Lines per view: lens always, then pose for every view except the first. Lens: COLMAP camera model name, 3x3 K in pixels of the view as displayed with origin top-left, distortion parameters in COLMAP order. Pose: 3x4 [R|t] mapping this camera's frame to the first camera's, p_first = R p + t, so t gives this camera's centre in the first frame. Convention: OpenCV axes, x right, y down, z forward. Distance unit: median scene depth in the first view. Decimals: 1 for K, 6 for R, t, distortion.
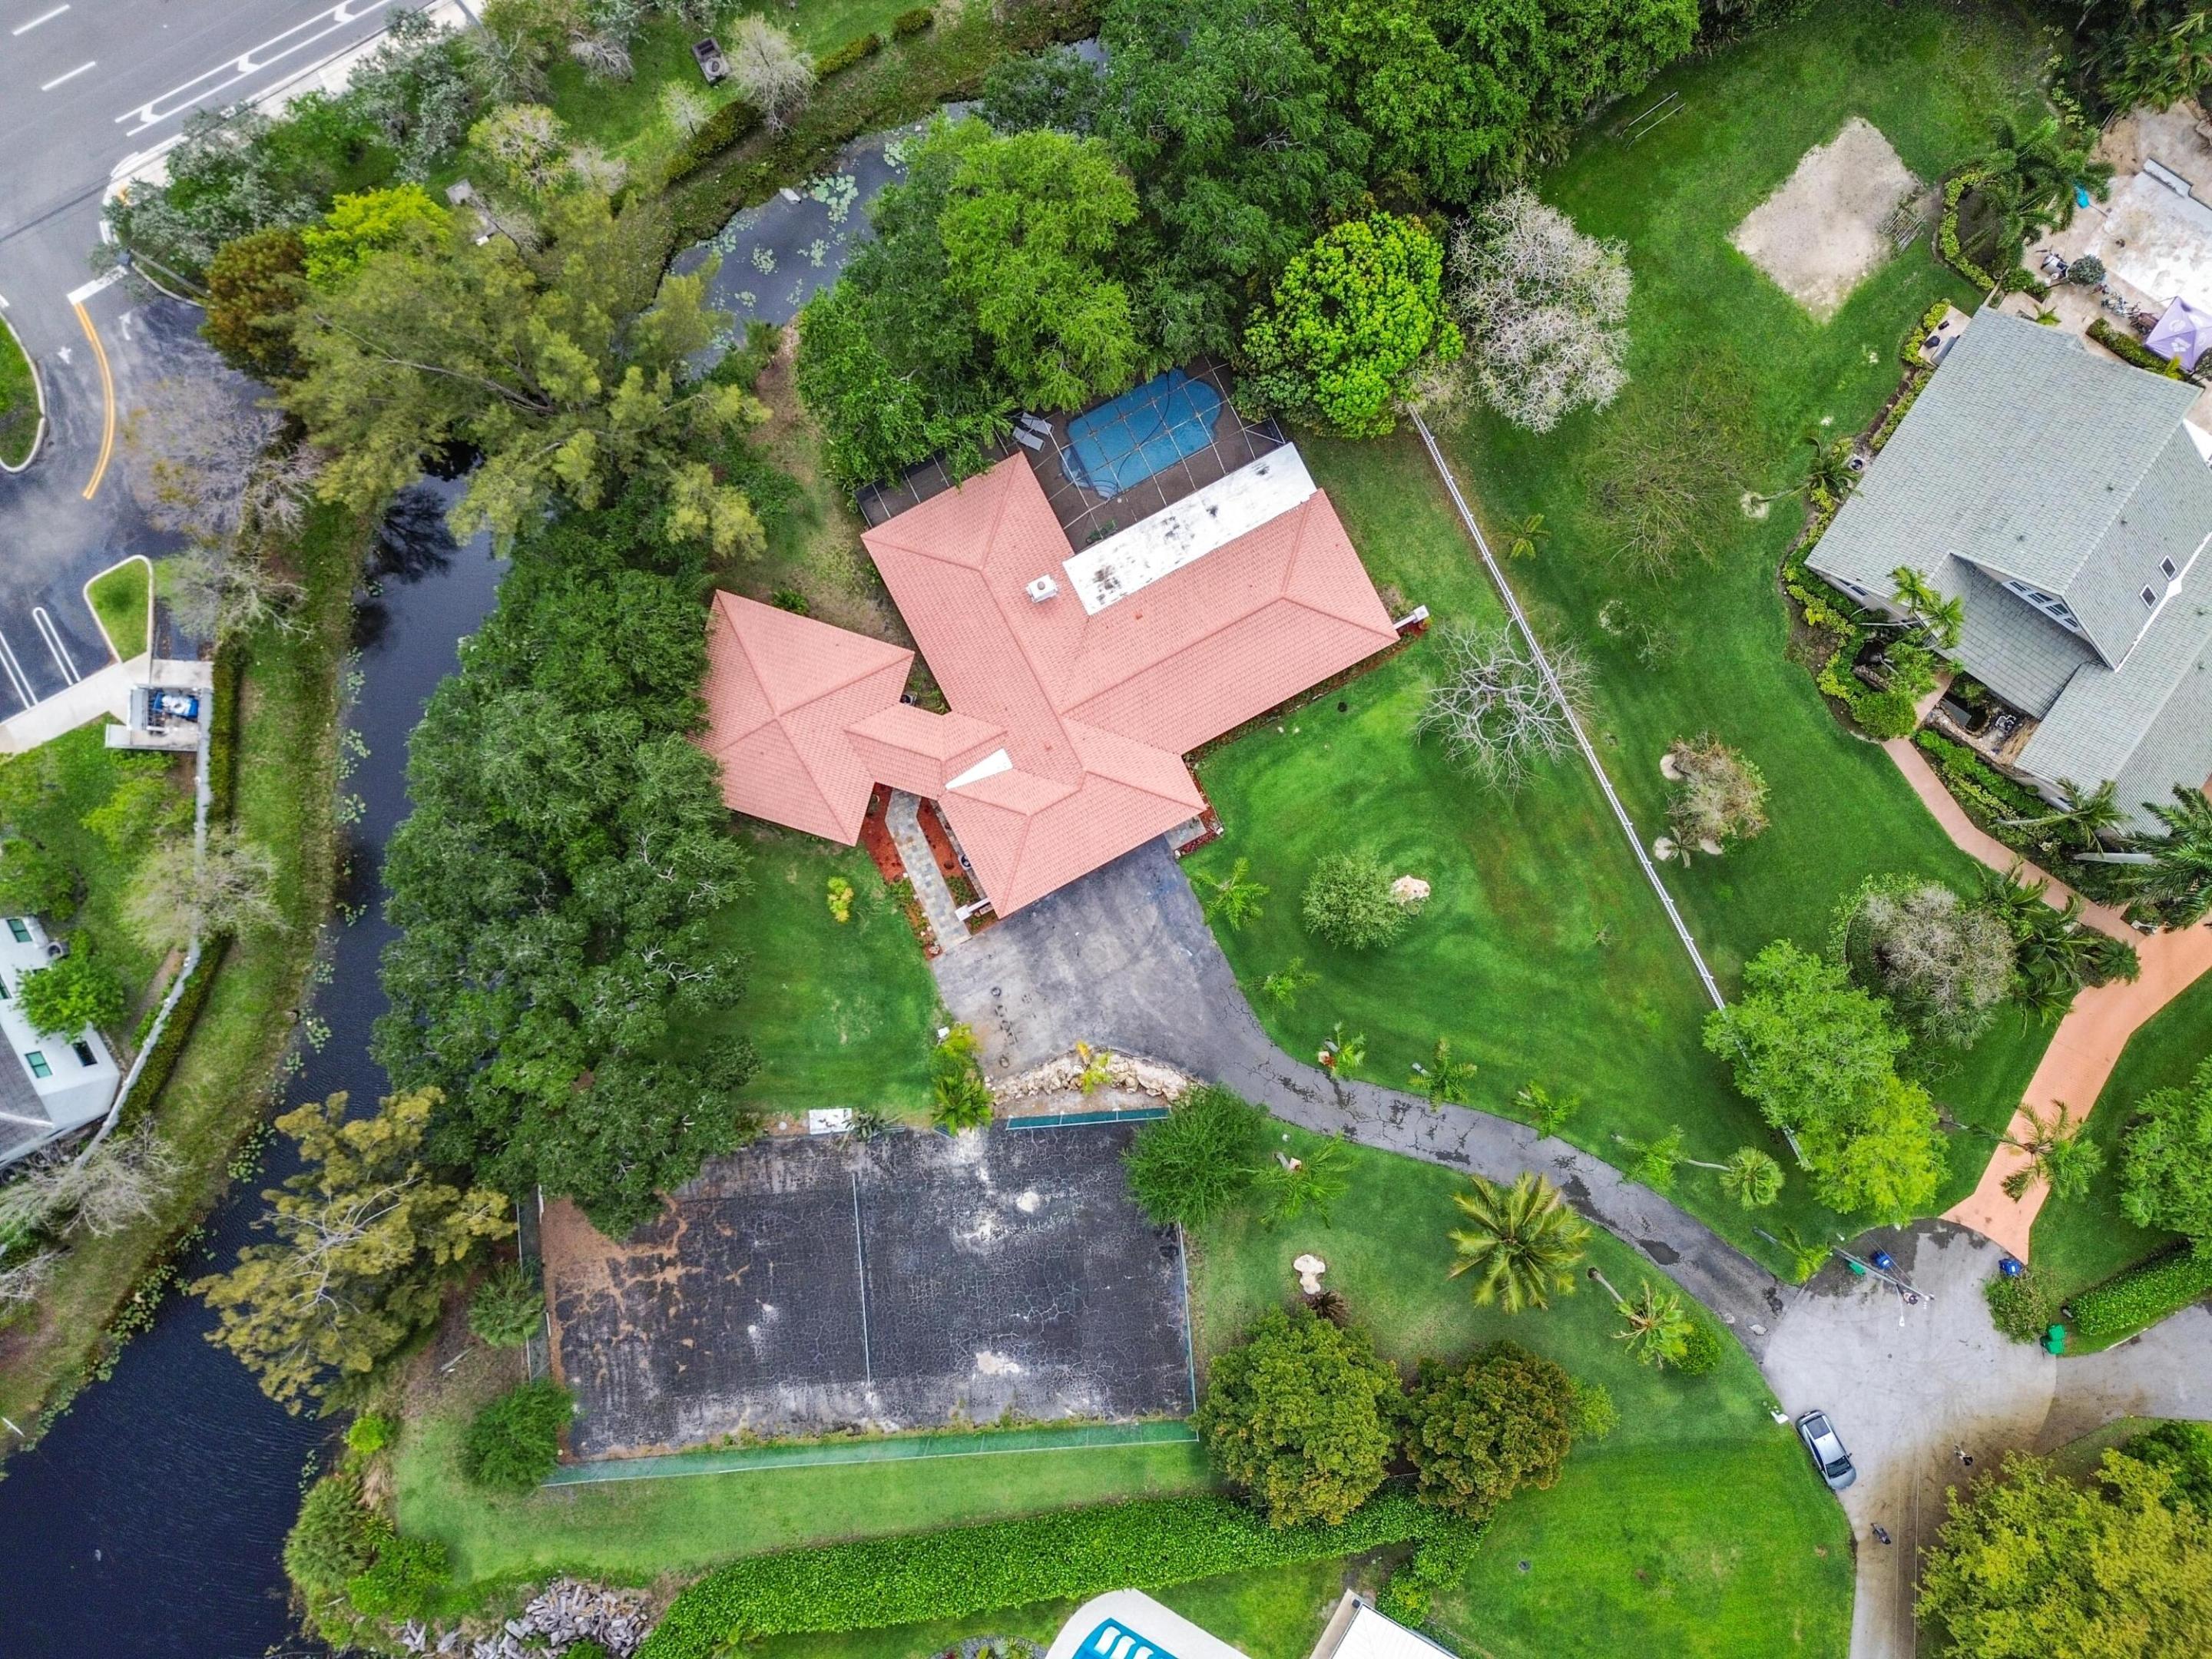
lens RADIAL K [[1576.0, 0, 1111.7], [0, 1576.0, 831.6], [0, 0, 1]] dist [0.065657, -0.055447]
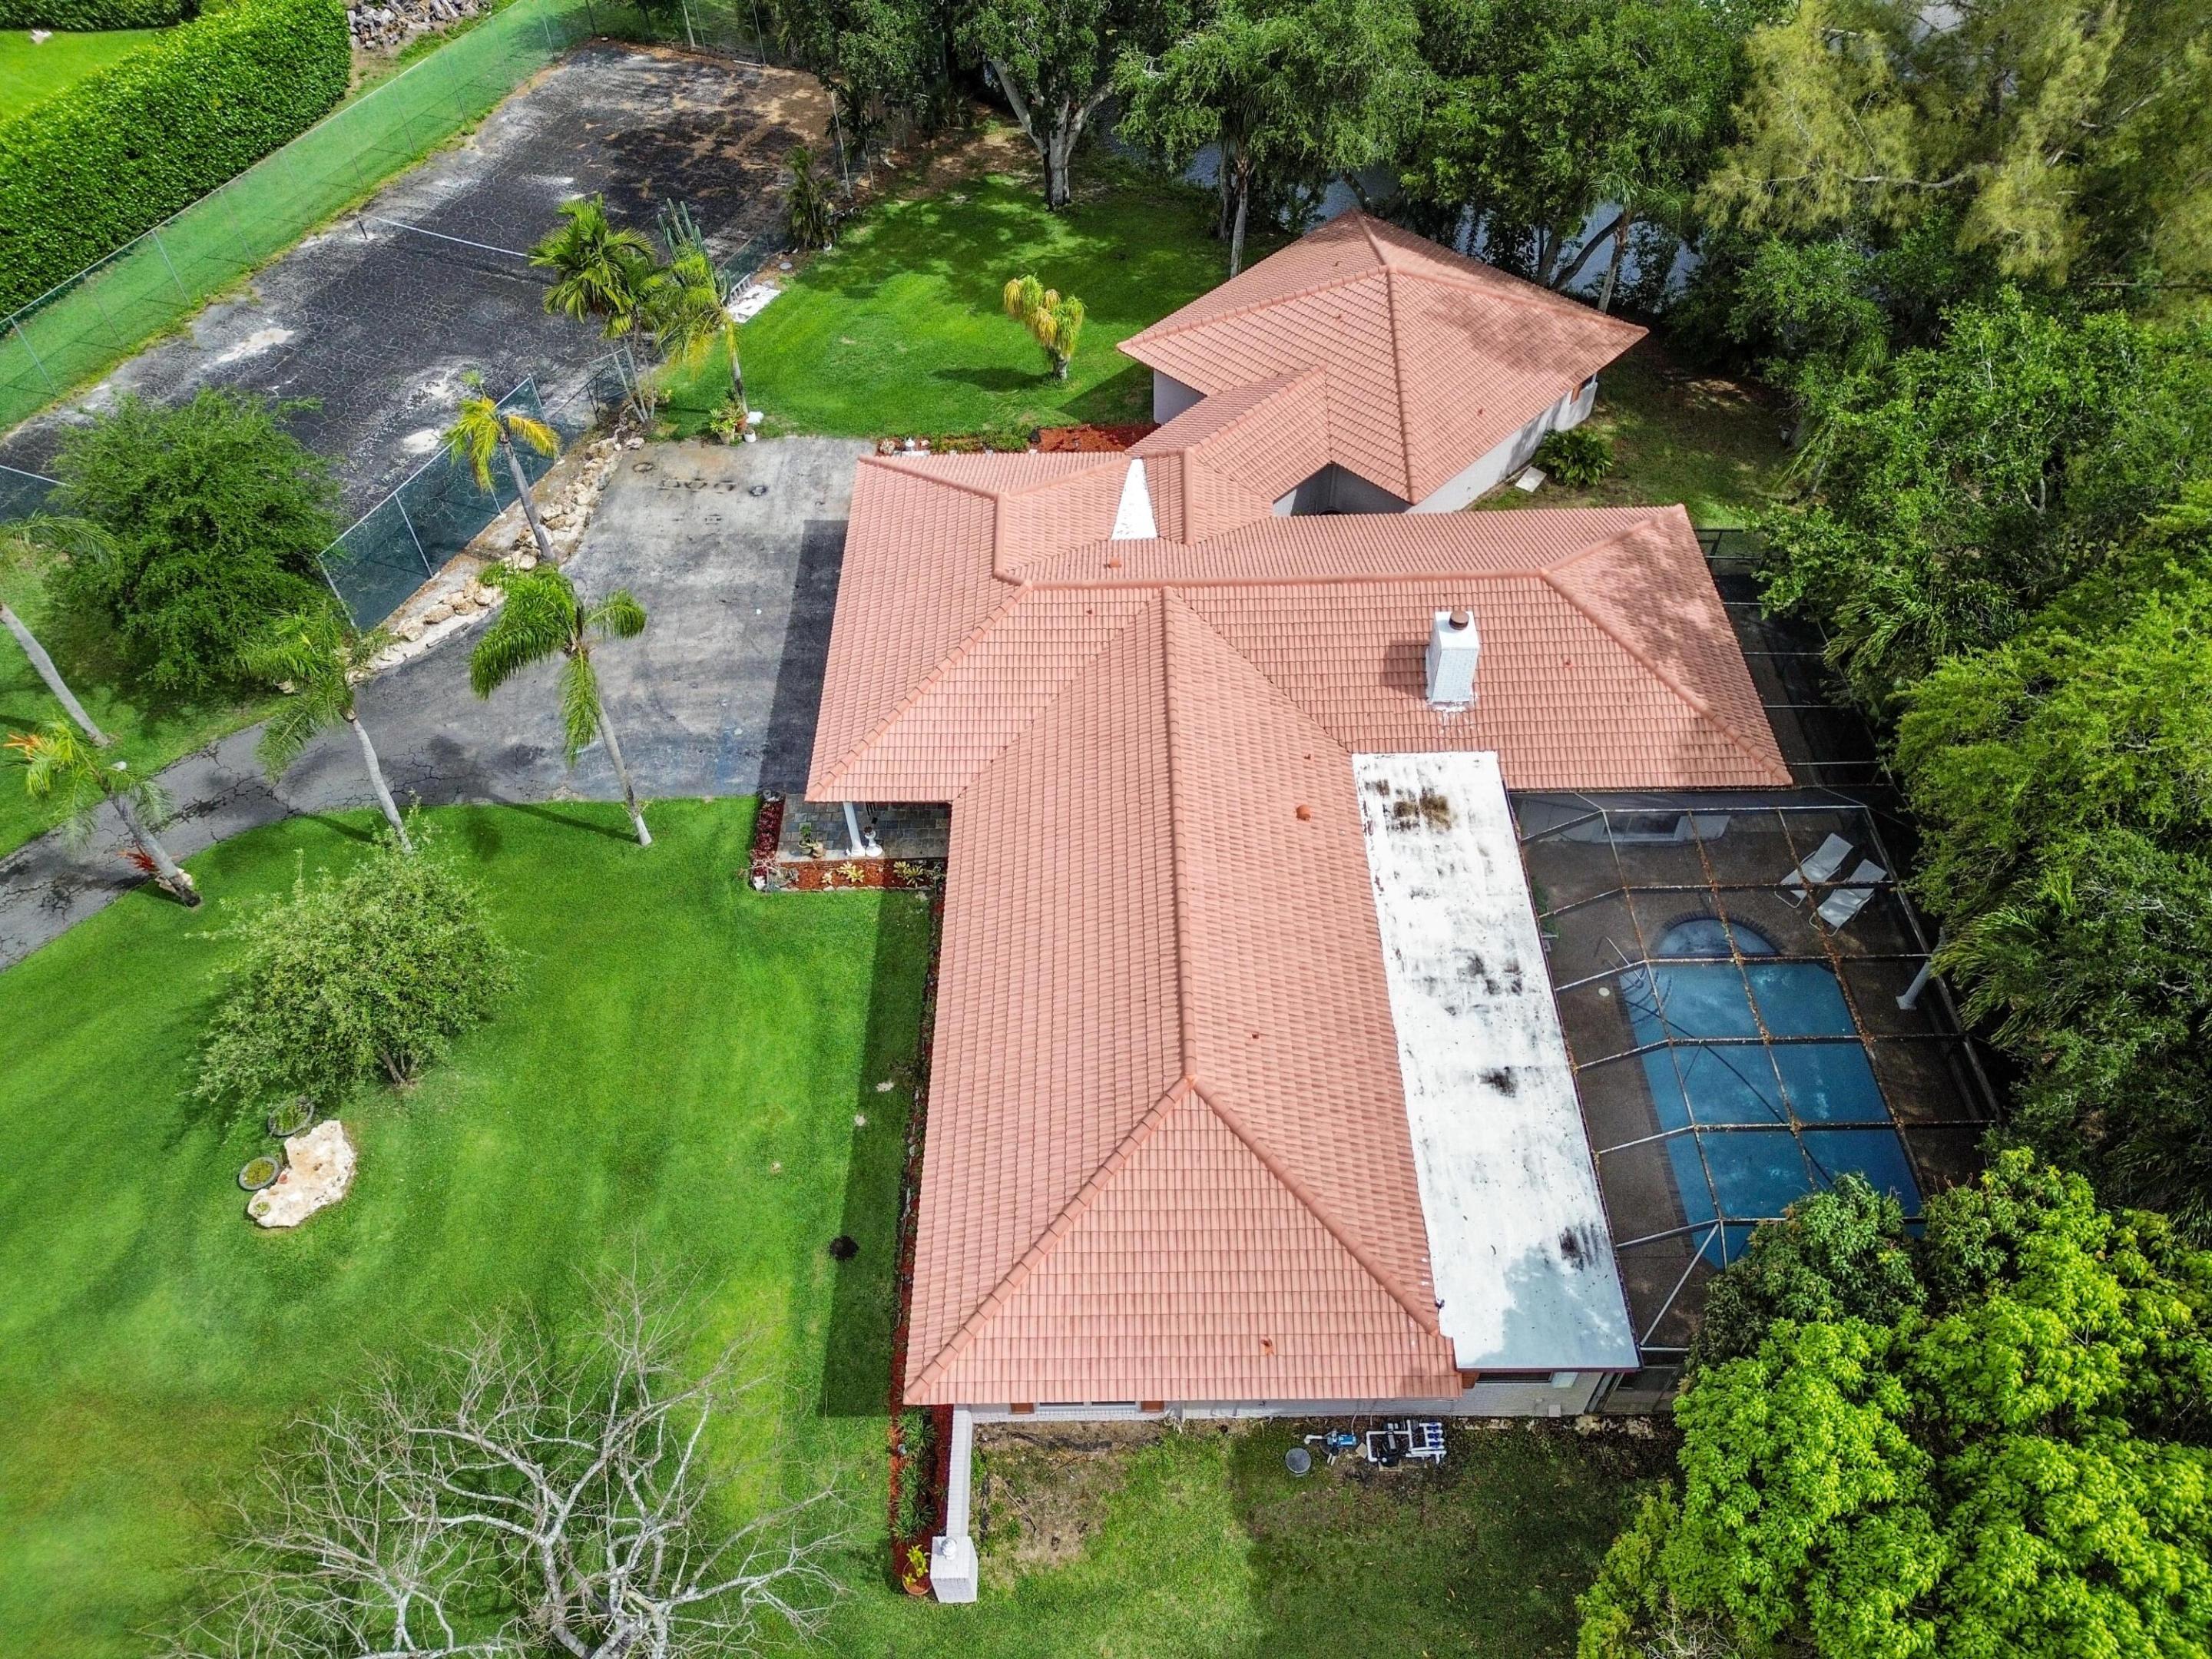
lens RADIAL K [[1576.0, 0, 1104.5], [0, 1576.0, 832.1], [0, 0, 1]] dist [0.065657, -0.055447]
pose [[-0.461673, 0.671158, -0.580004, 0.269797], [-0.886998, -0.342164, 0.310095, -0.214514], [0.009666, 0.657625, 0.753284, 0.699199]]
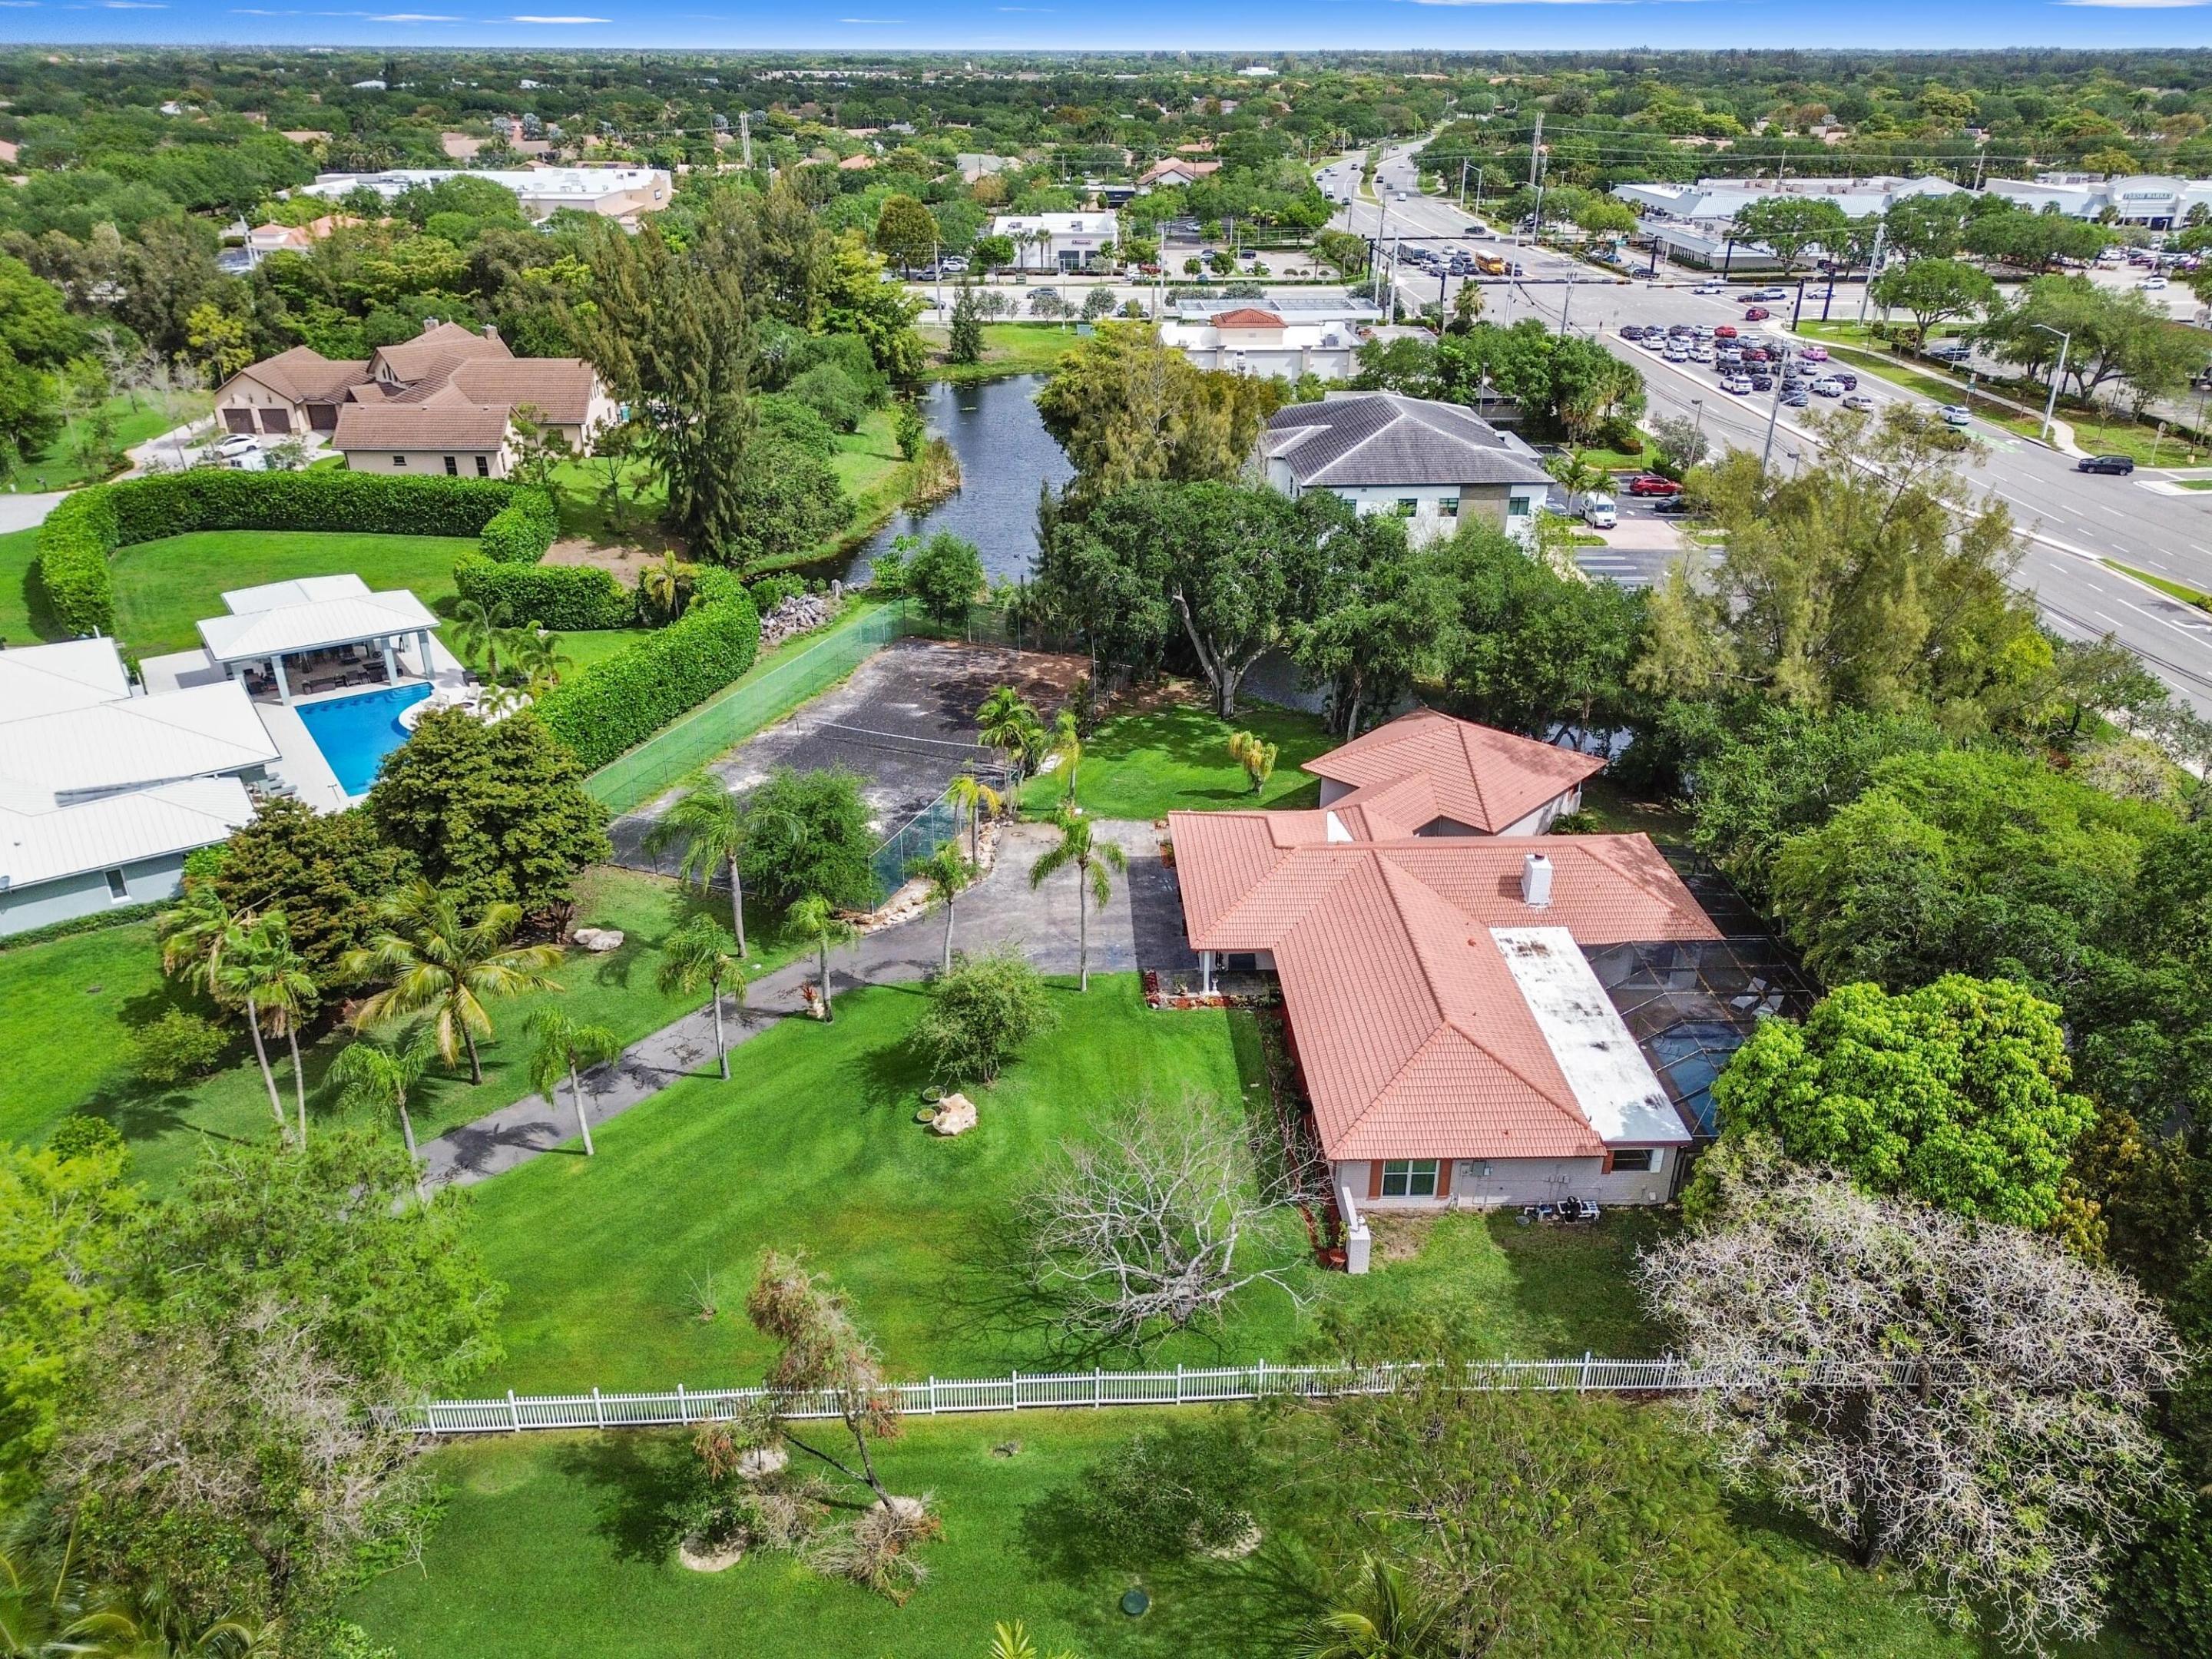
lens RADIAL K [[1576.0, 0, 1103.2], [0, 1576.0, 827.2], [0, 0, 1]] dist [0.065657, -0.055447]
pose [[-0.435431, 0.390047, -0.811334, 0.663365], [-0.900104, -0.203224, 0.385373, -0.252995], [-0.014569, 0.898089, 0.439573, 0.624109]]
